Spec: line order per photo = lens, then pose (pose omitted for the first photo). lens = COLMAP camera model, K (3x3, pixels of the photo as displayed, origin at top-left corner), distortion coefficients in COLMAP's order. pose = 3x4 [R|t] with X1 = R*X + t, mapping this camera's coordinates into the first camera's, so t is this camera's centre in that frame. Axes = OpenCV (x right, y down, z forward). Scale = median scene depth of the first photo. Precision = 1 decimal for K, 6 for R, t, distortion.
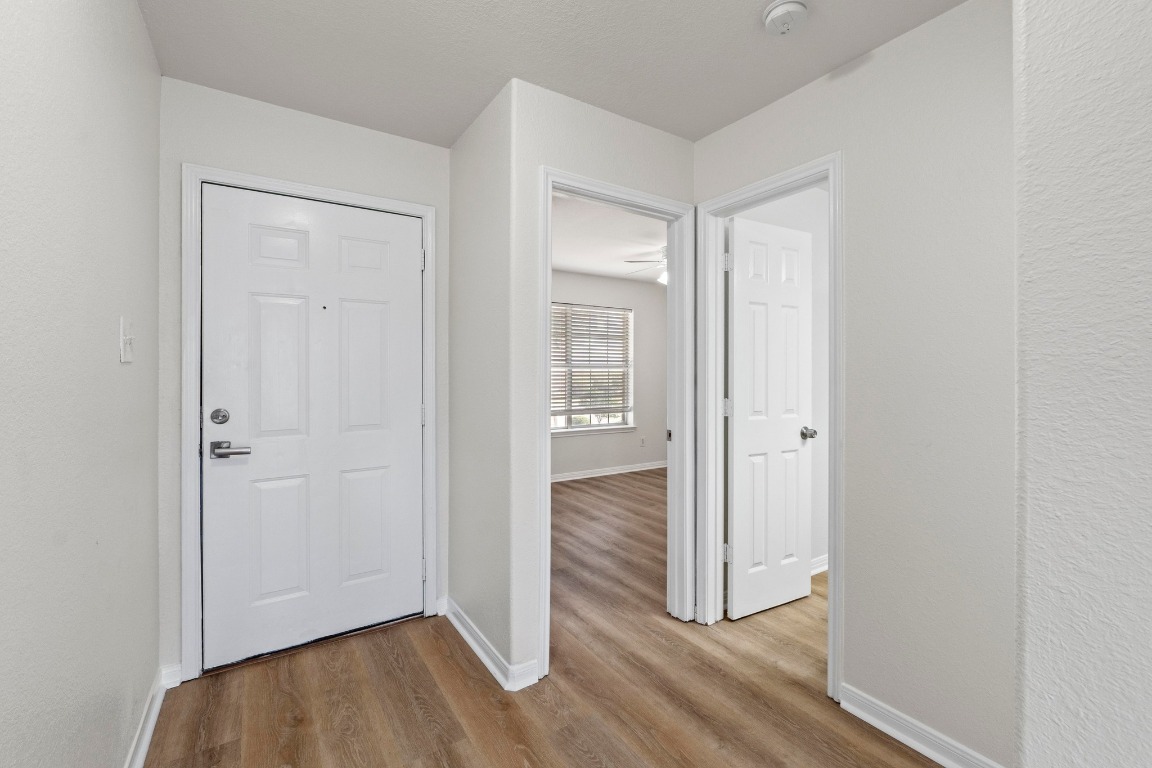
lens RADIAL K [[492.7, 0, 570.7], [0, 492.7, 377.6], [0, 0, 1]] dist [-0.000677, -0.000078]
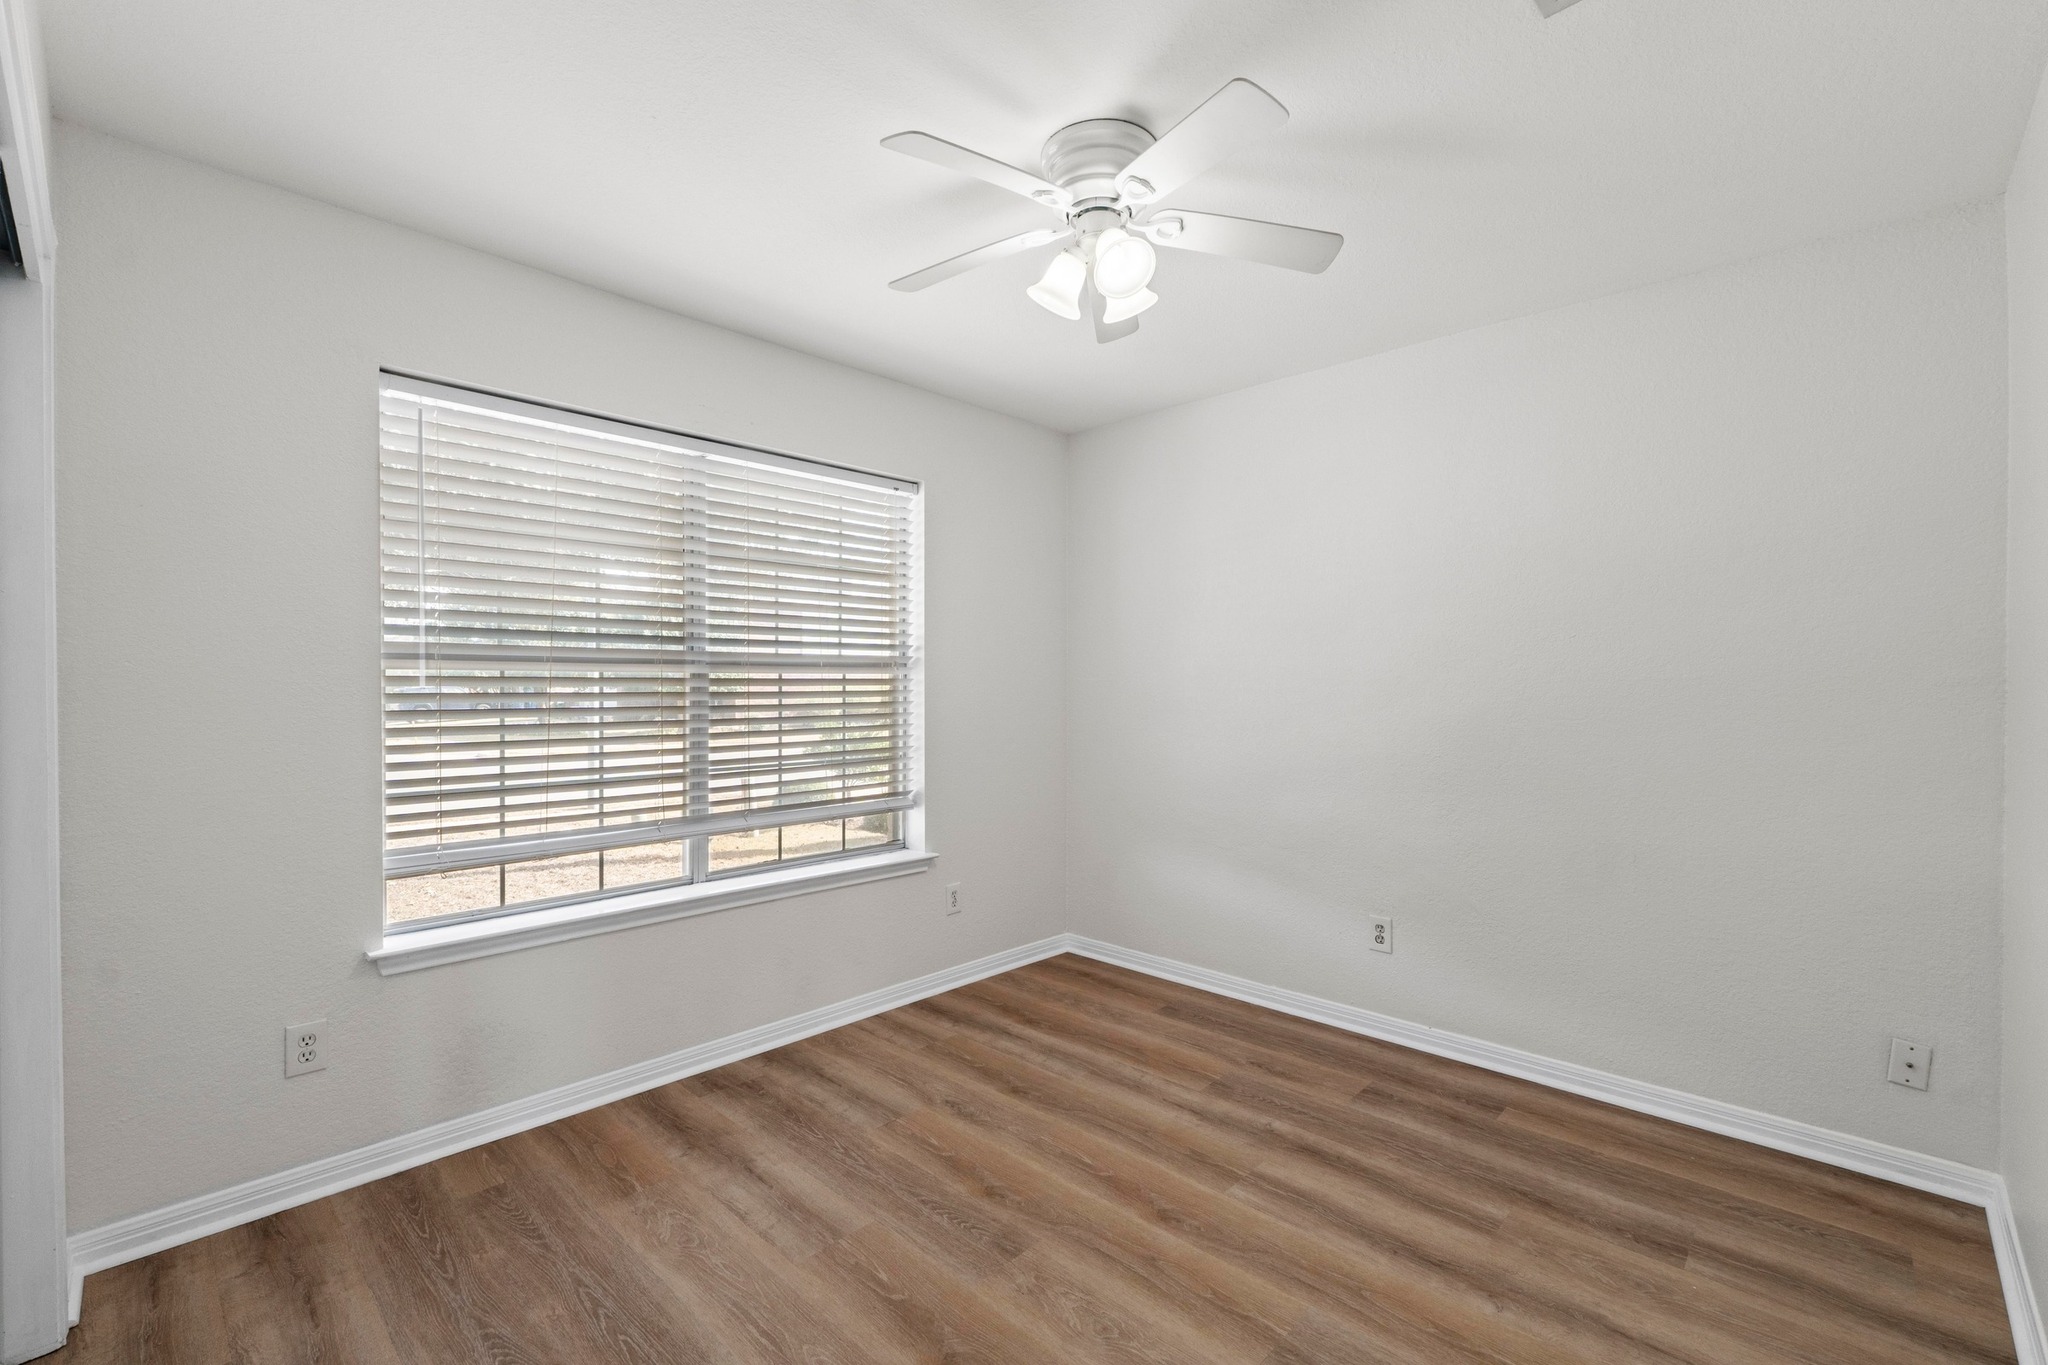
lens RADIAL K [[875.9, 0, 1014.7], [0, 875.9, 671.2], [0, 0, 1]] dist [-0.000677, -0.000078]
pose [[0.973190, -0.001777, 0.229997, 0.055136], [0.004975, 0.999899, -0.013324, -0.010314], [-0.229950, 0.014111, 0.973100, 0.445372]]
